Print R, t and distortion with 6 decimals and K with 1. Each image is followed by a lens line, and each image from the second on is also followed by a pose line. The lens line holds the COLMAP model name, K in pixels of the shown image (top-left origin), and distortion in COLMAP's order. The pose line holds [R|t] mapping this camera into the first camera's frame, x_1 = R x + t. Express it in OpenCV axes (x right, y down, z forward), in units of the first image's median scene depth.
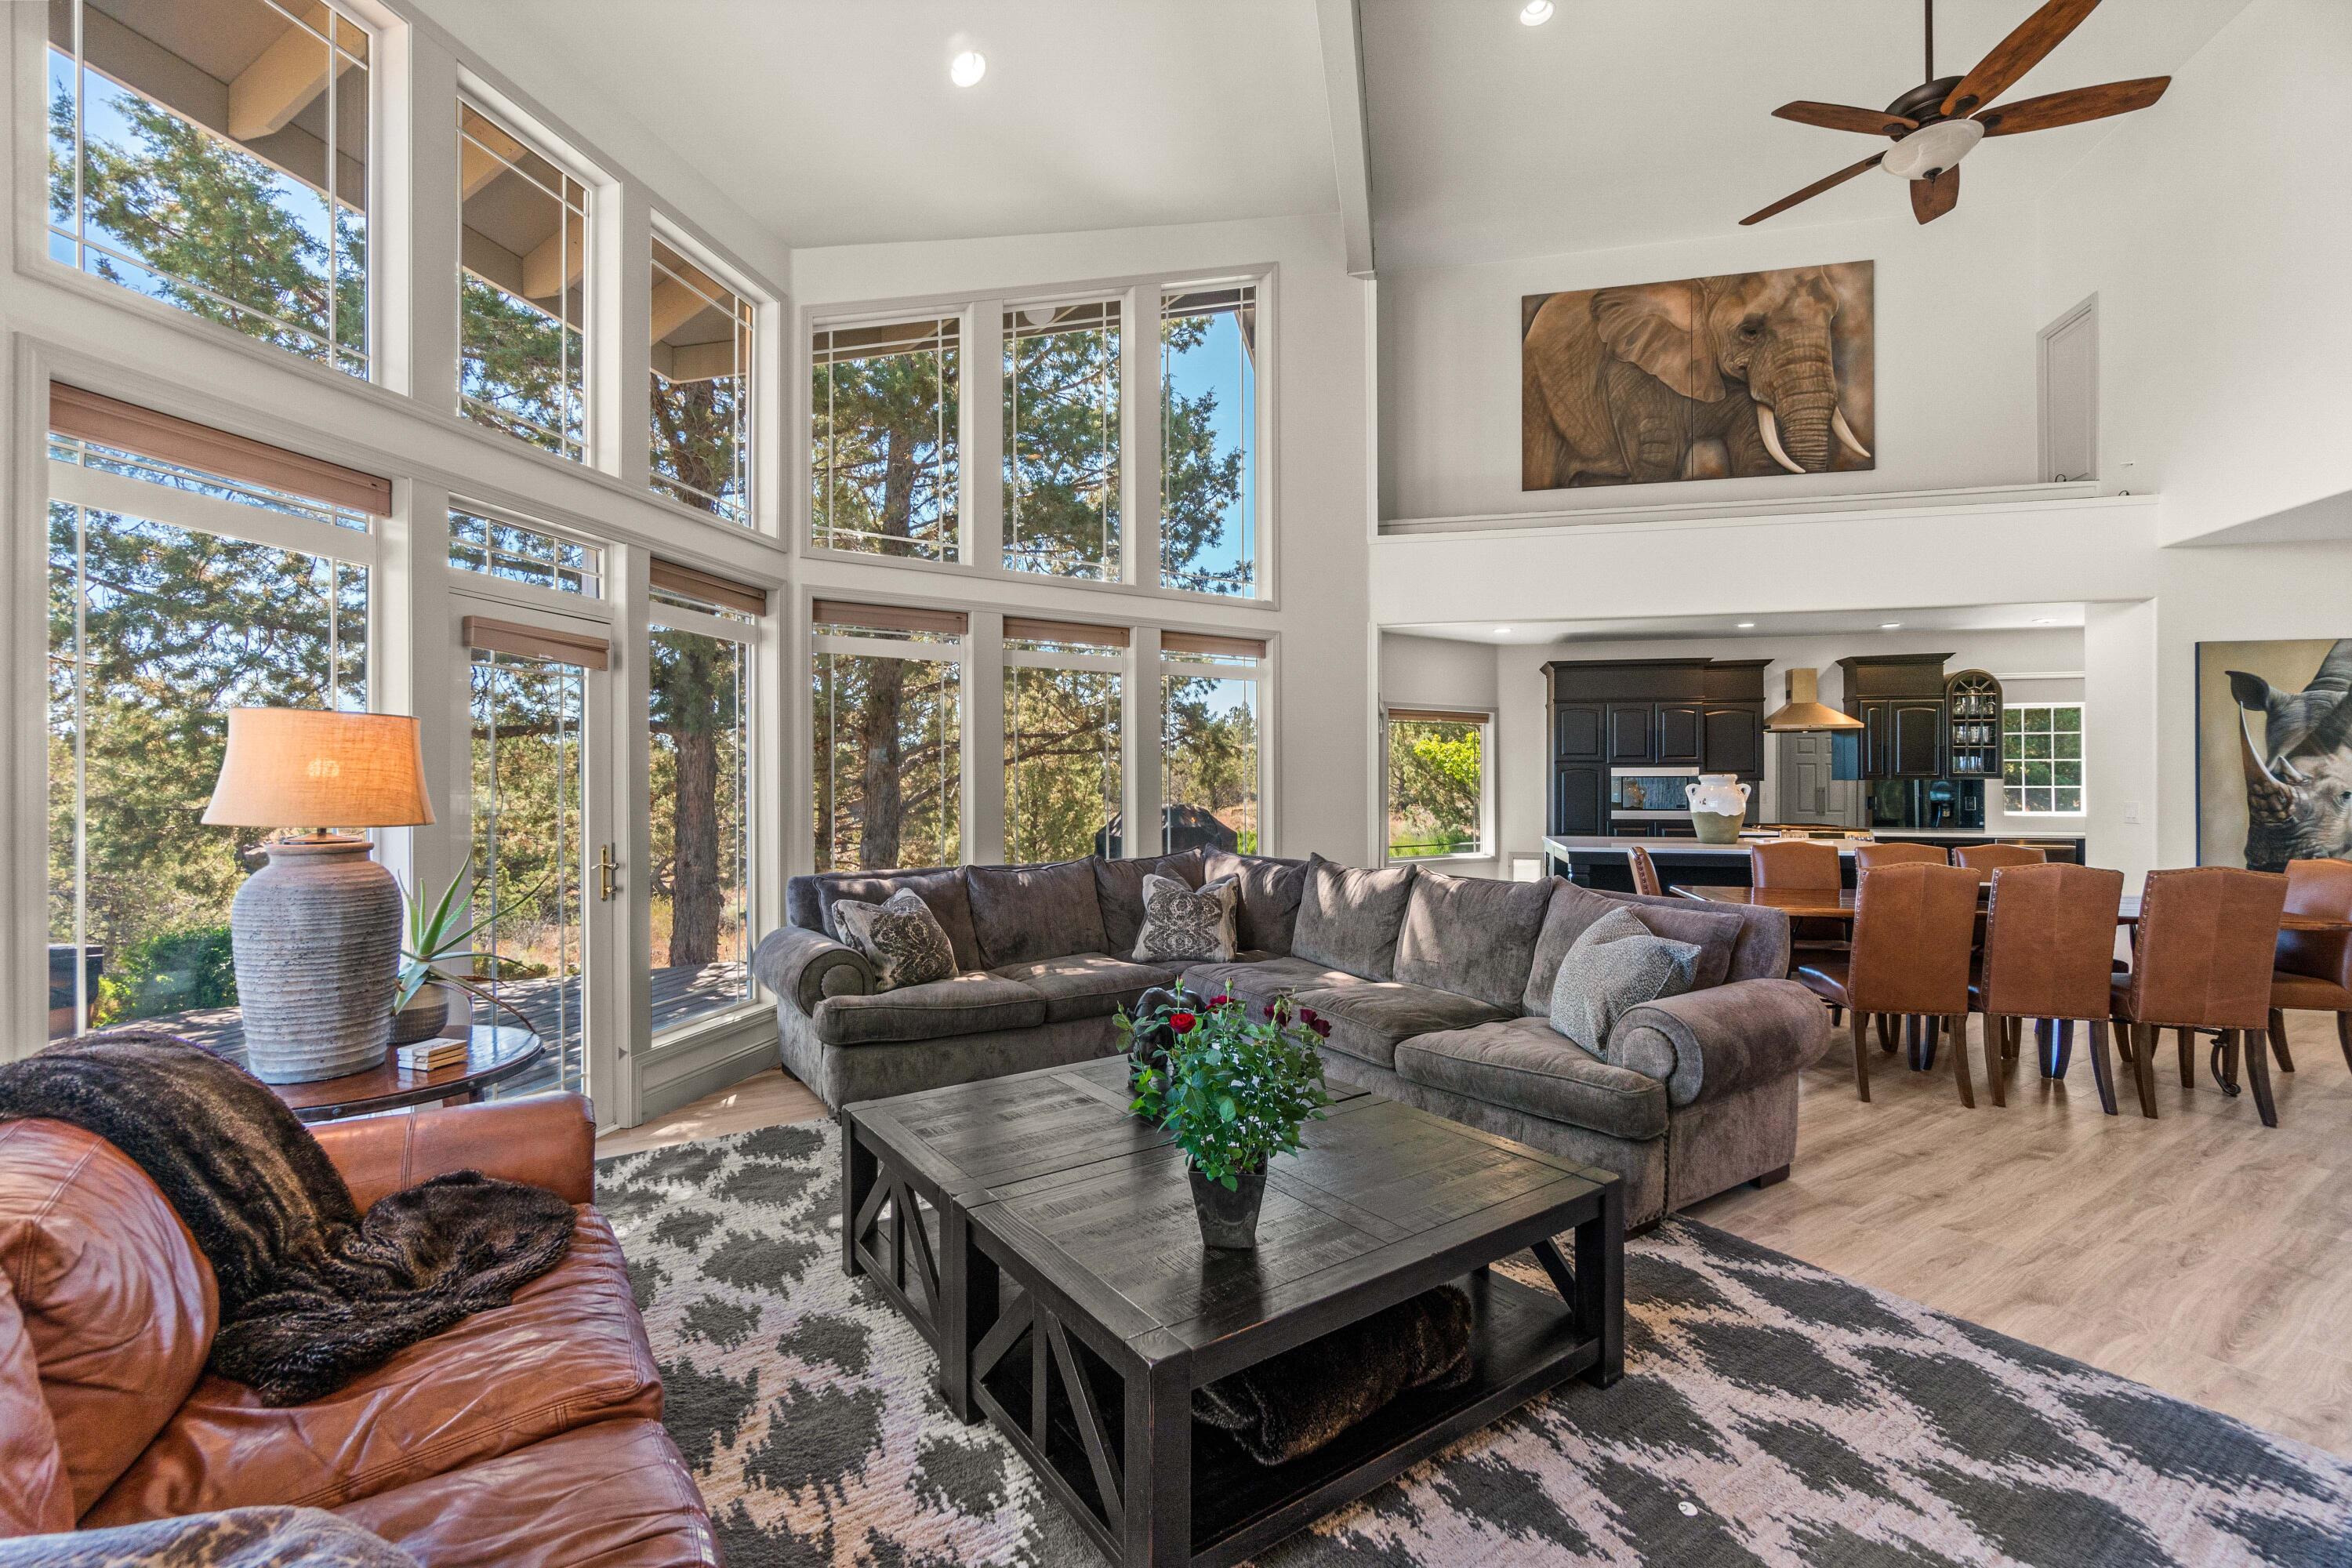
lens RADIAL K [[1015.2, 0, 1177.7], [0, 1015.2, 793.3], [0, 0, 1]] dist [-0.002181, 0.000037]
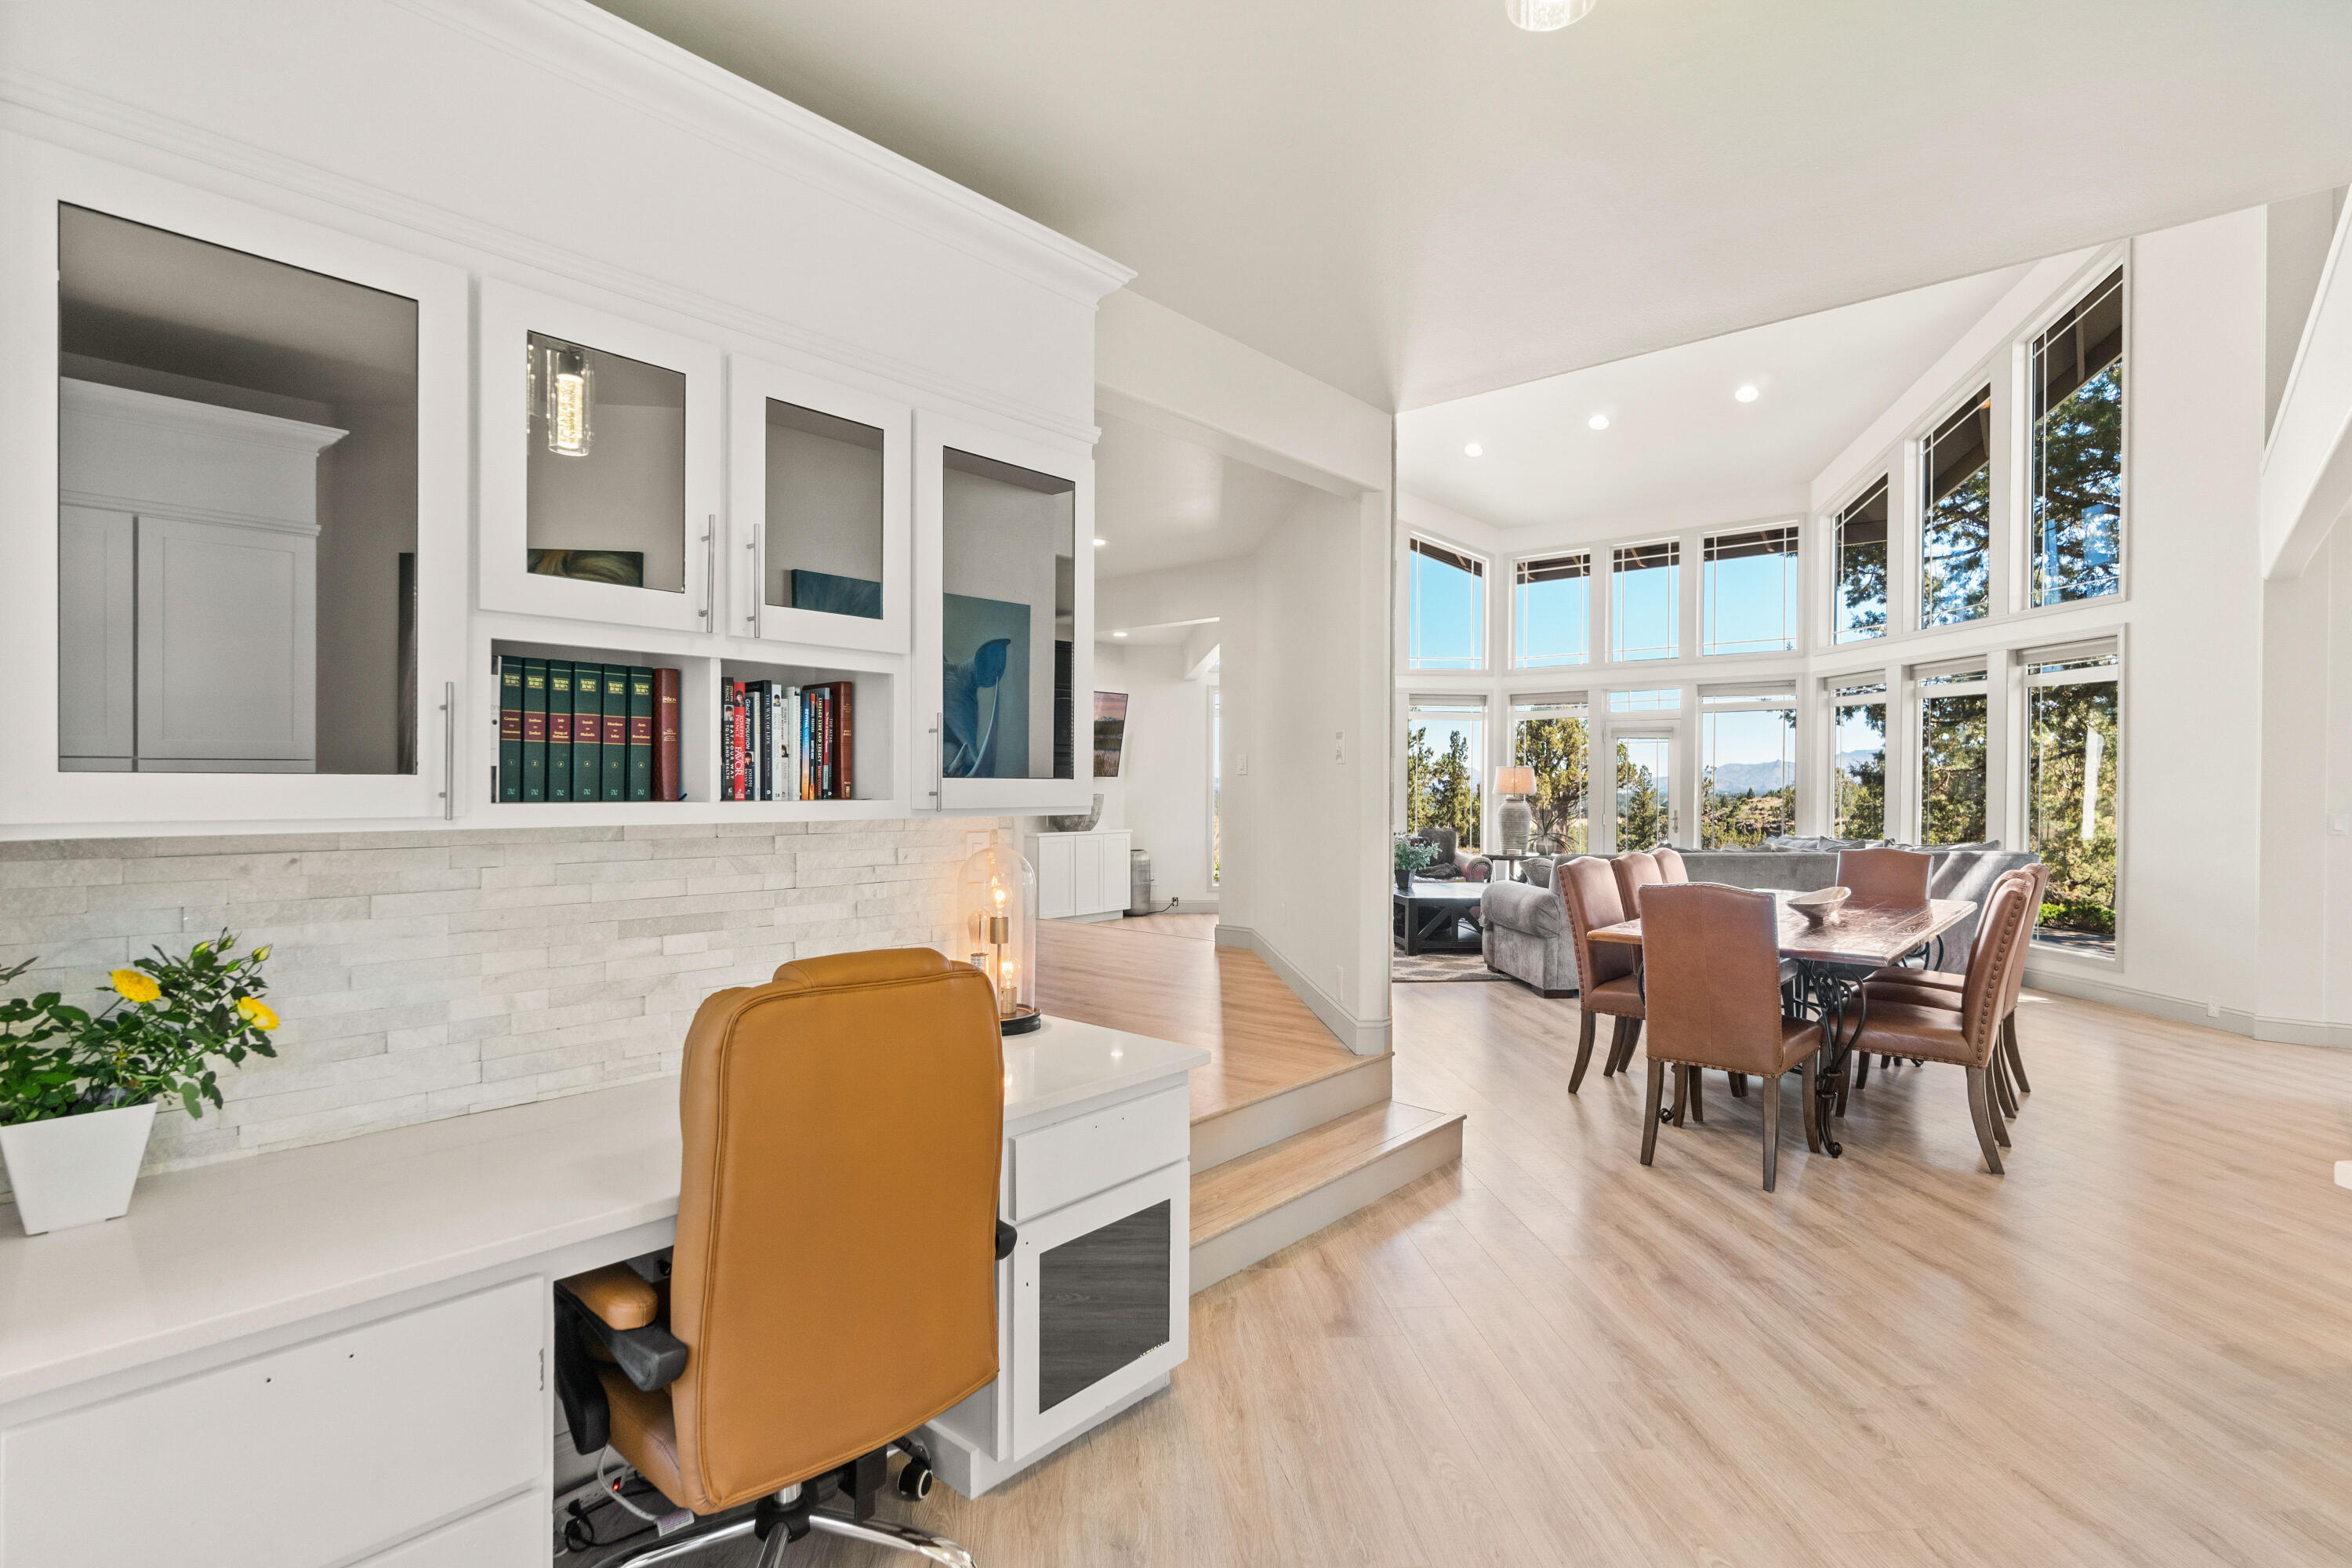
lens RADIAL K [[1113.8, 0, 1176.0], [0, 1113.8, 784.0], [0, 0, 1]] dist [0.001549, -0.000319]
pose [[-0.480222, -0.000857, -0.877147, 1.940302], [-0.015026, 0.999861, 0.007249, -0.009743], [0.877018, 0.016662, -0.480168, 1.005577]]
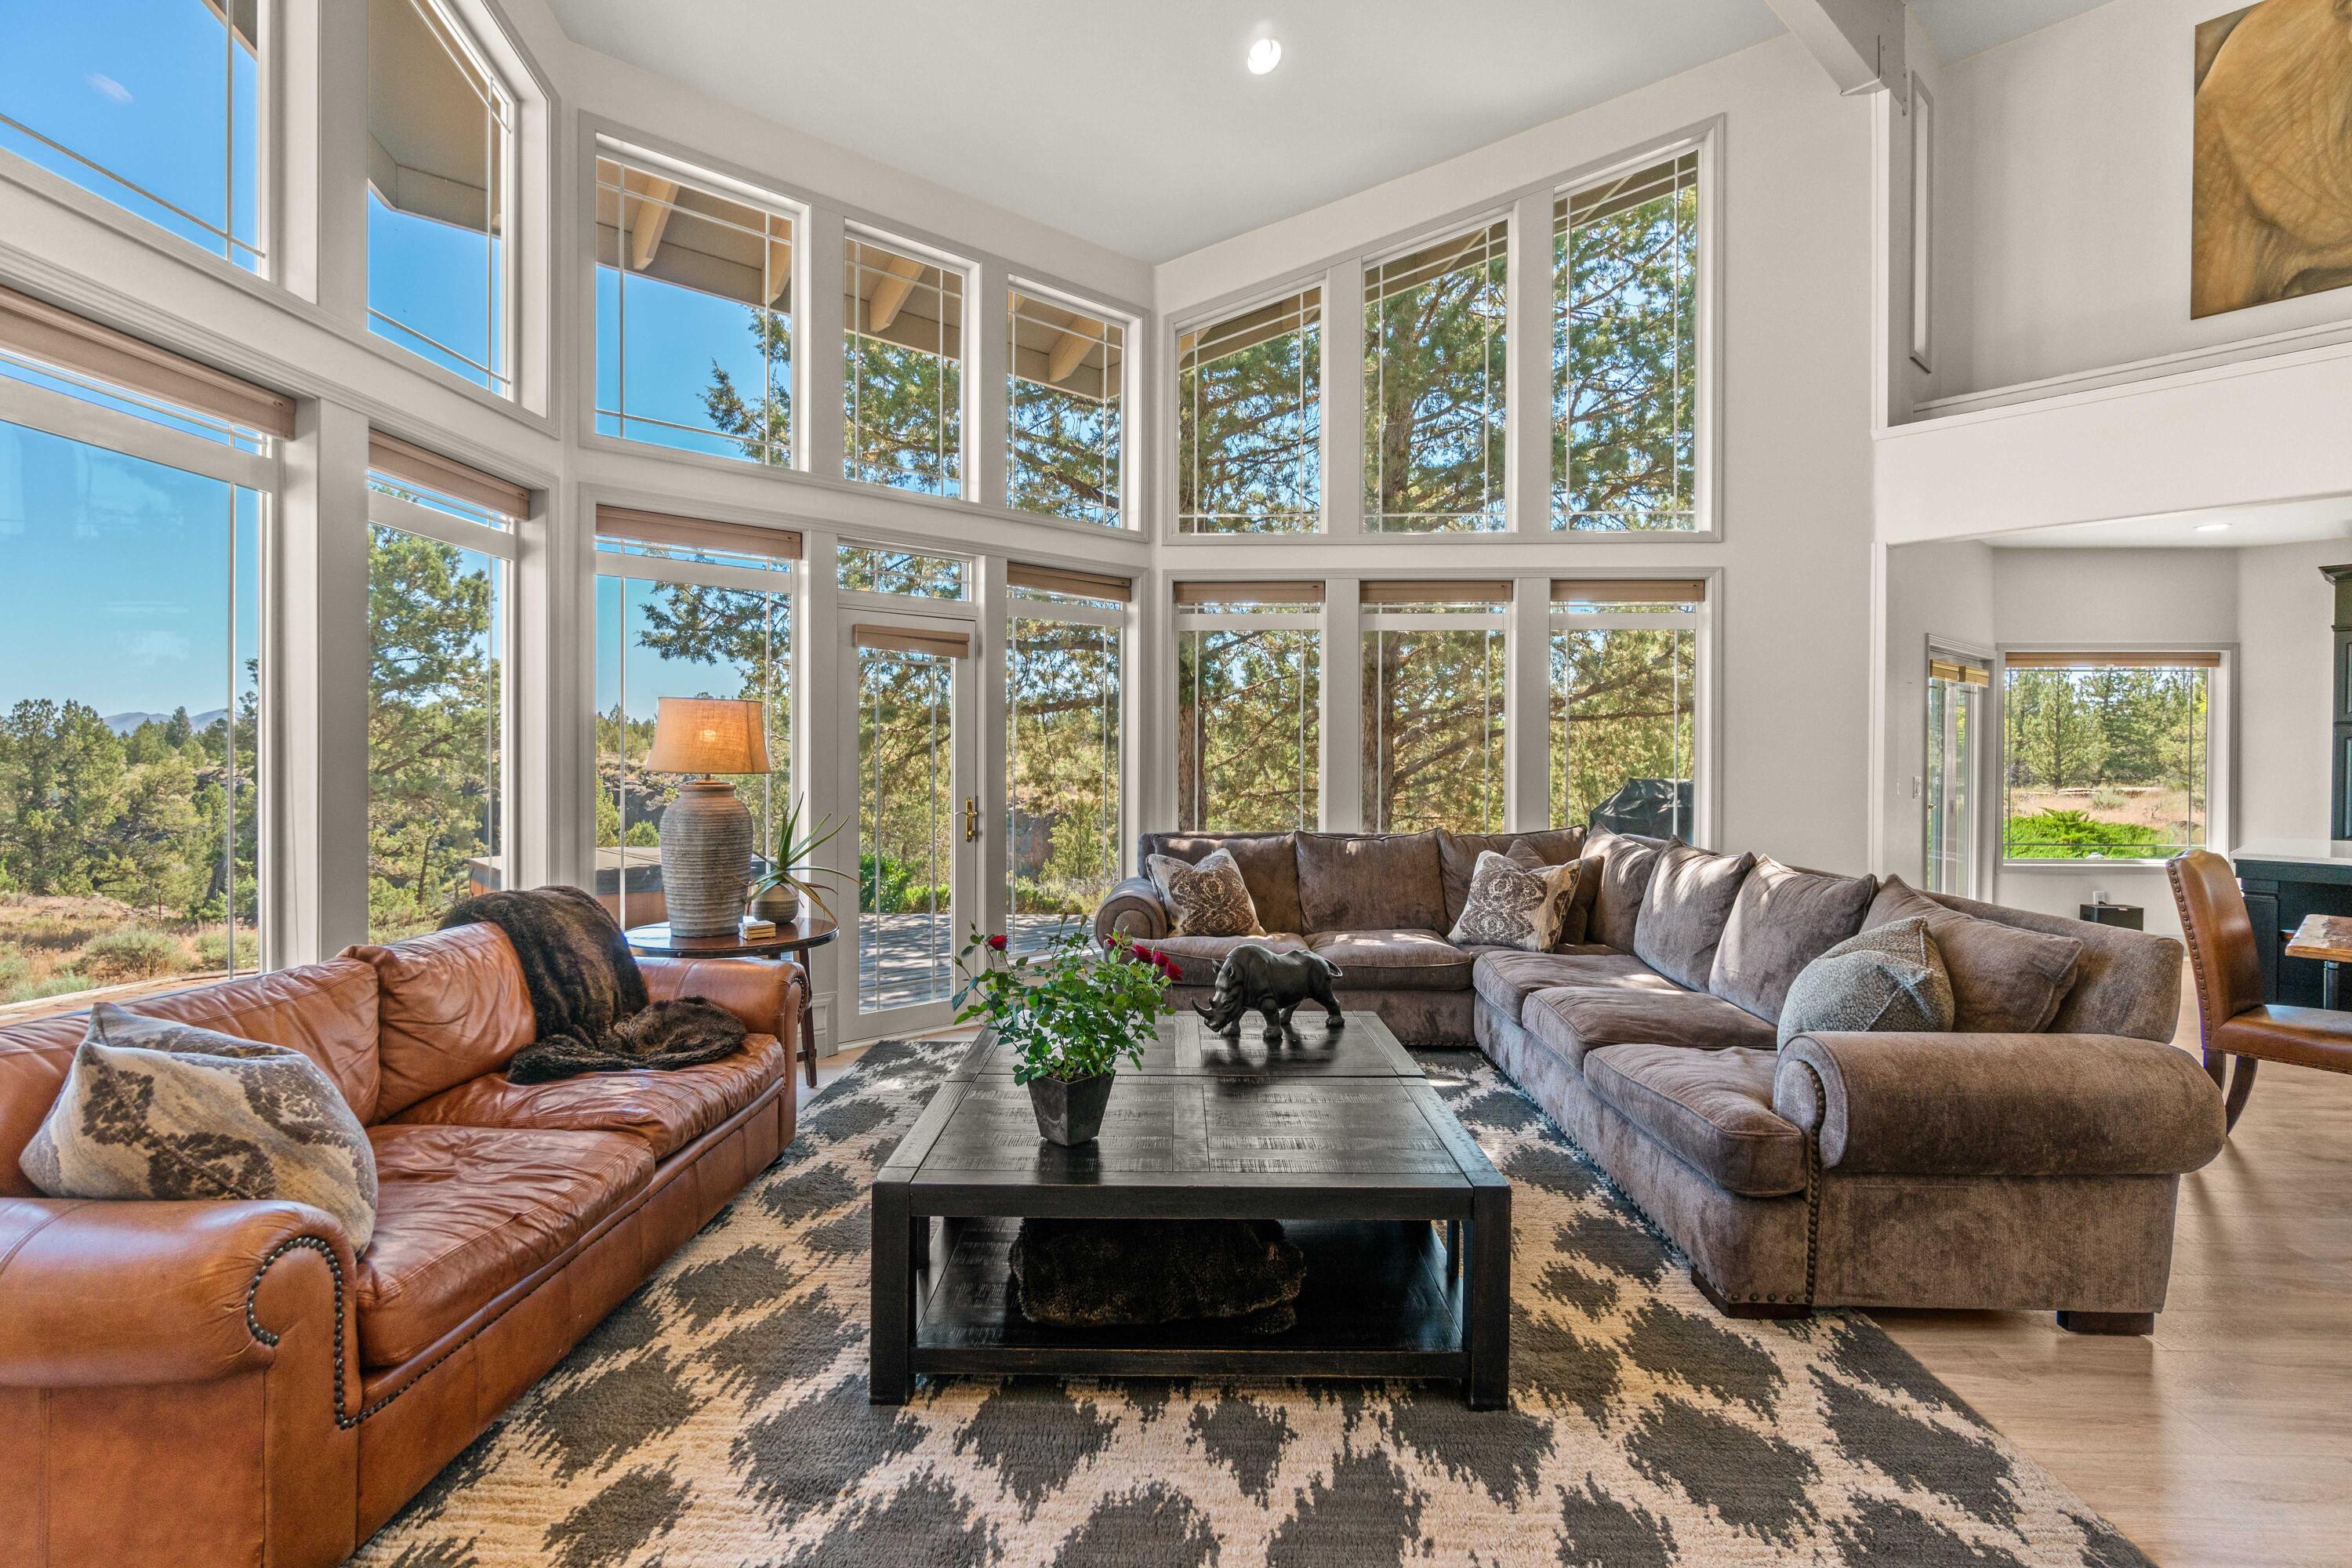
lens RADIAL K [[1113.8, 0, 1176.0], [0, 1113.8, 784.0], [0, 0, 1]] dist [0.001549, -0.000319]
pose [[0.816853, 0.020244, -0.576490, 0.360331], [-0.011806, 0.999761, 0.018380, 0.004721], [0.576725, -0.008208, 0.816897, 0.016328]]
